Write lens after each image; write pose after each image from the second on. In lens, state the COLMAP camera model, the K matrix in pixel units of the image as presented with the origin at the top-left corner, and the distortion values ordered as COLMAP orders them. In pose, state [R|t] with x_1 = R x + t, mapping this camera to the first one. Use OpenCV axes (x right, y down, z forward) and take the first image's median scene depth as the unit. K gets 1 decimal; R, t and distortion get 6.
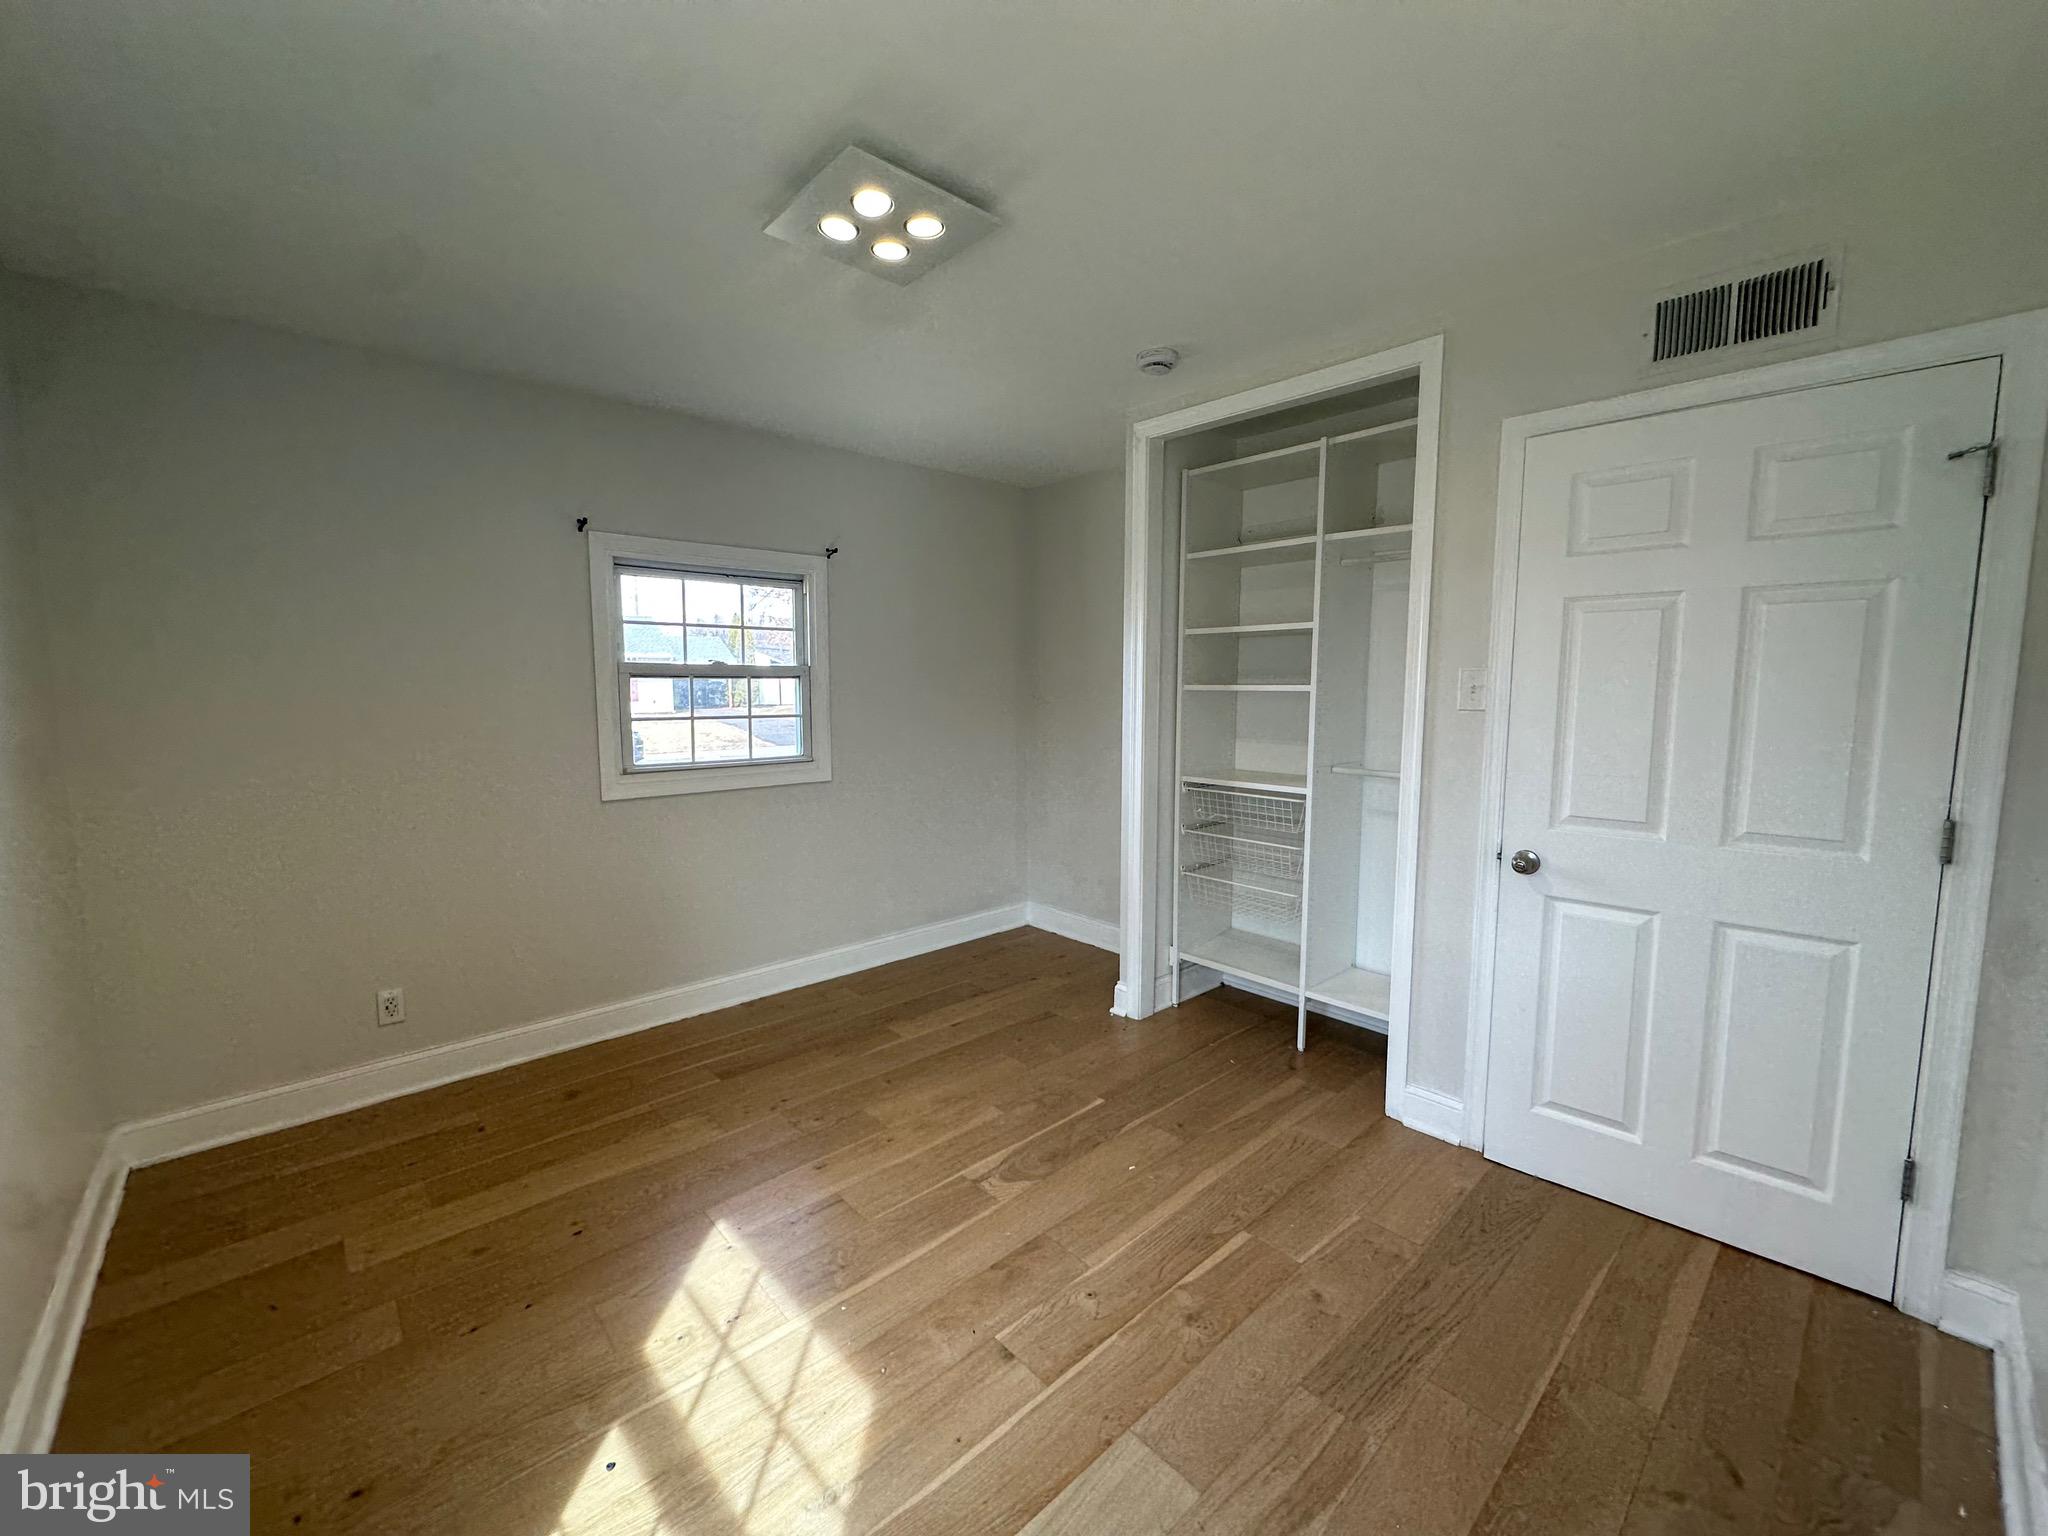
lens RADIAL K [[817.1, 0, 1024.6], [0, 817.1, 763.6], [0, 0, 1]] dist [-0.004242, 0.001298]
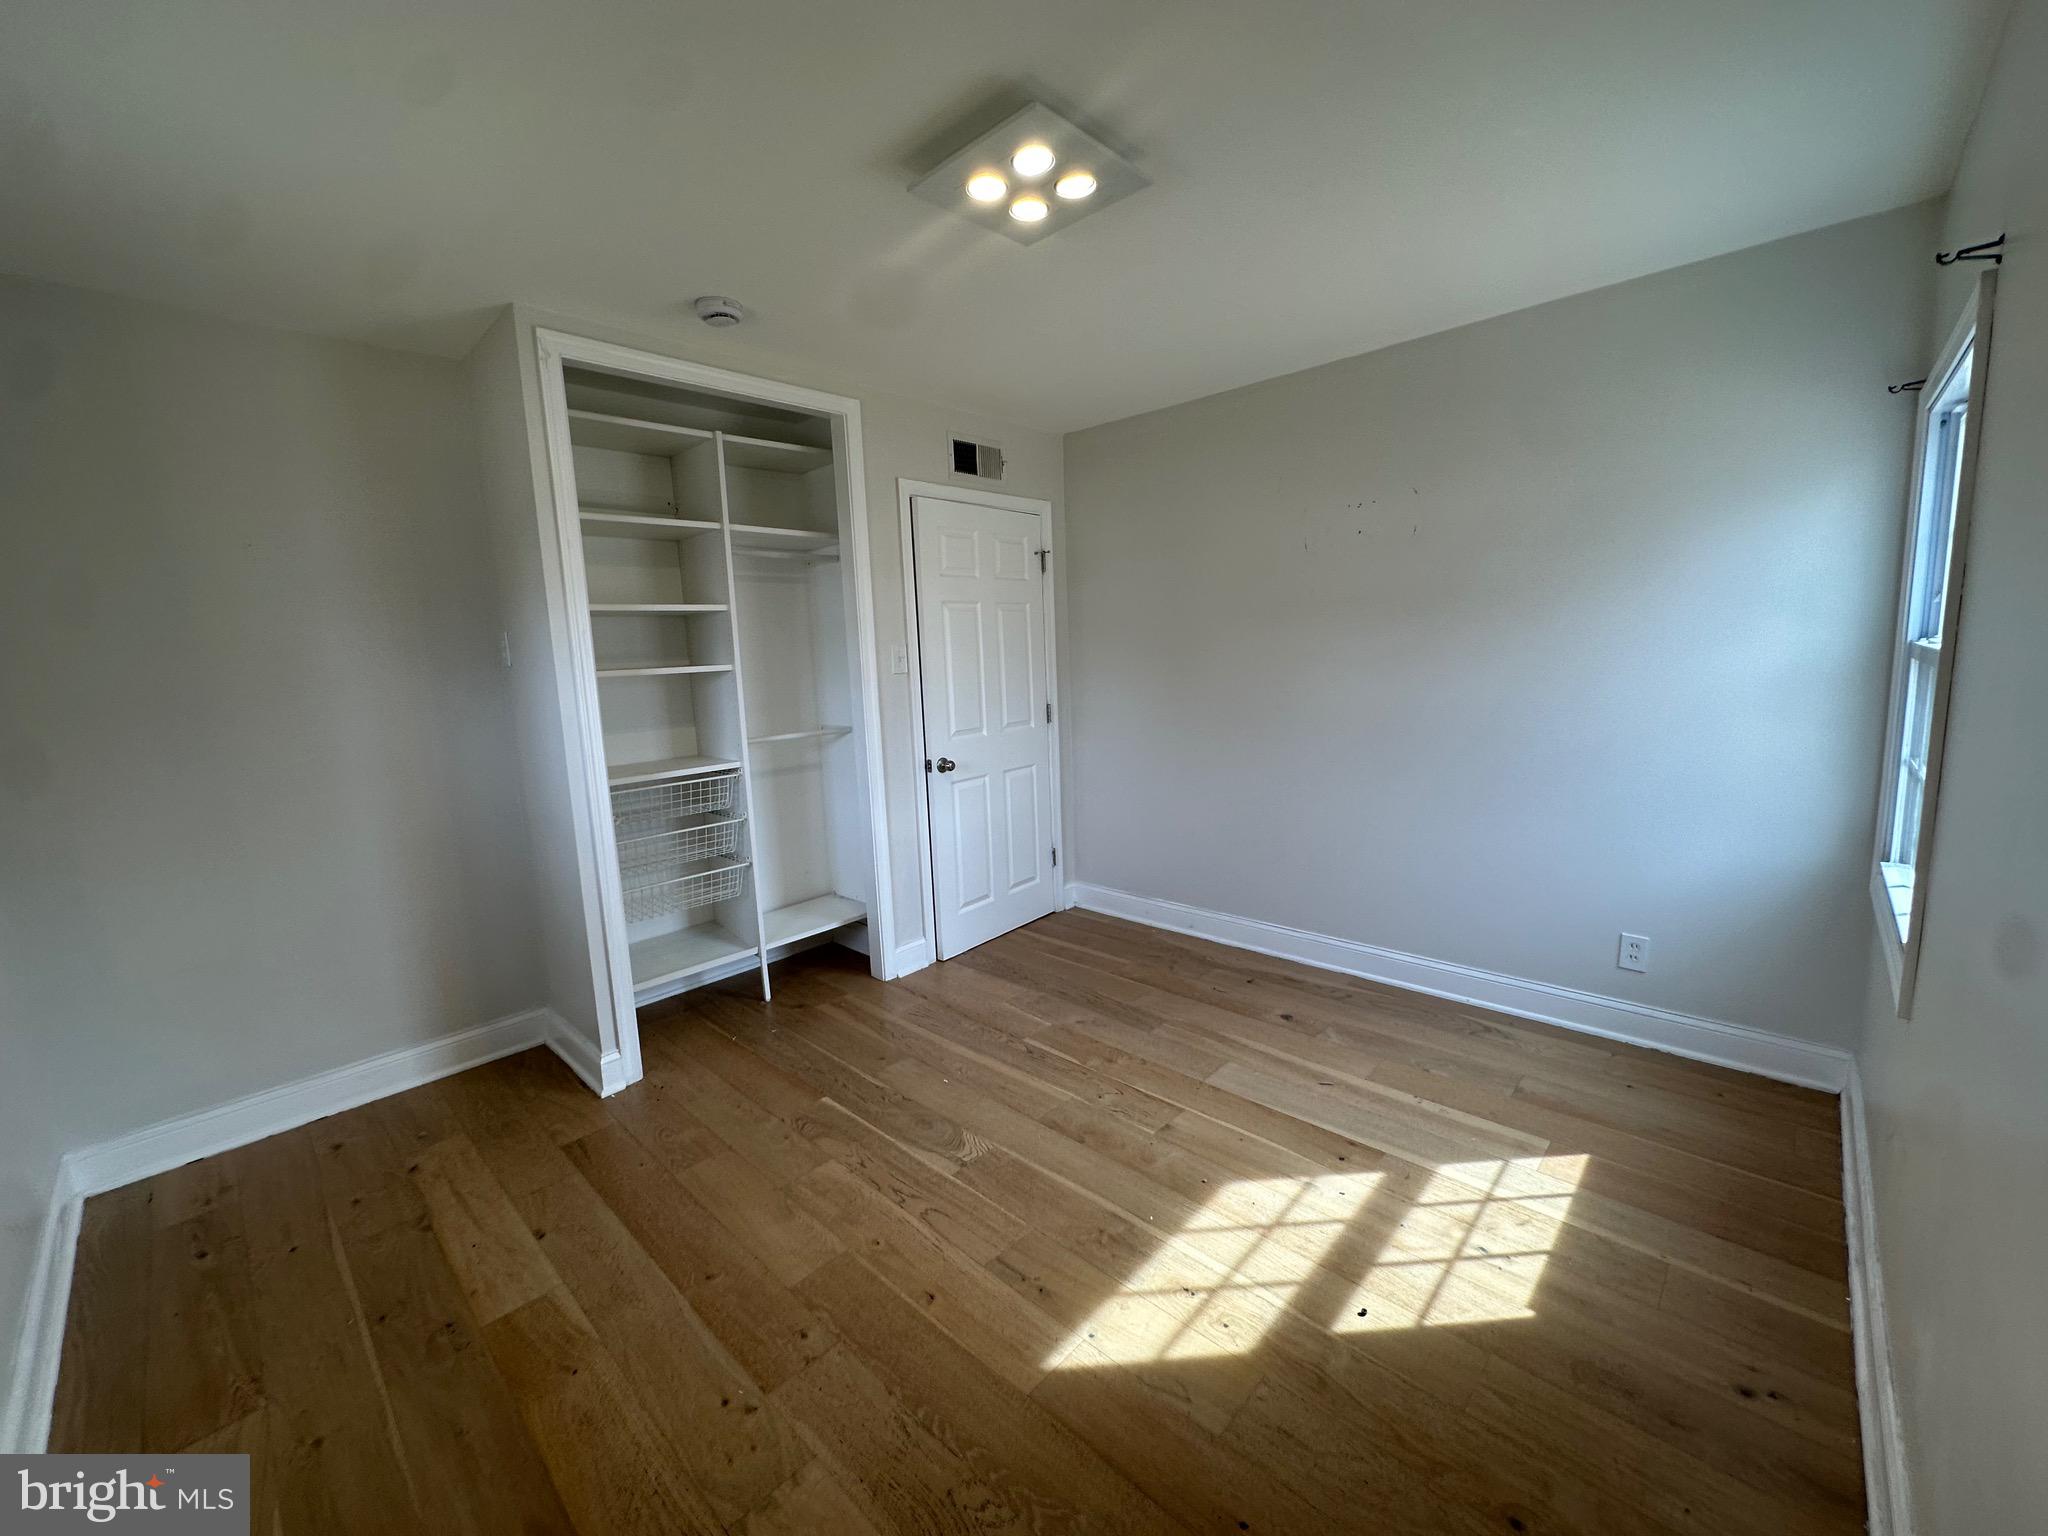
lens RADIAL K [[817.1, 0, 1024.1], [0, 817.1, 764.6], [0, 0, 1]] dist [-0.004242, 0.001298]
pose [[-0.065900, -0.139779, 0.987987, -1.118335], [0.140706, 0.978944, 0.147885, -0.108758], [-0.987856, 0.148761, -0.044845, 1.040594]]
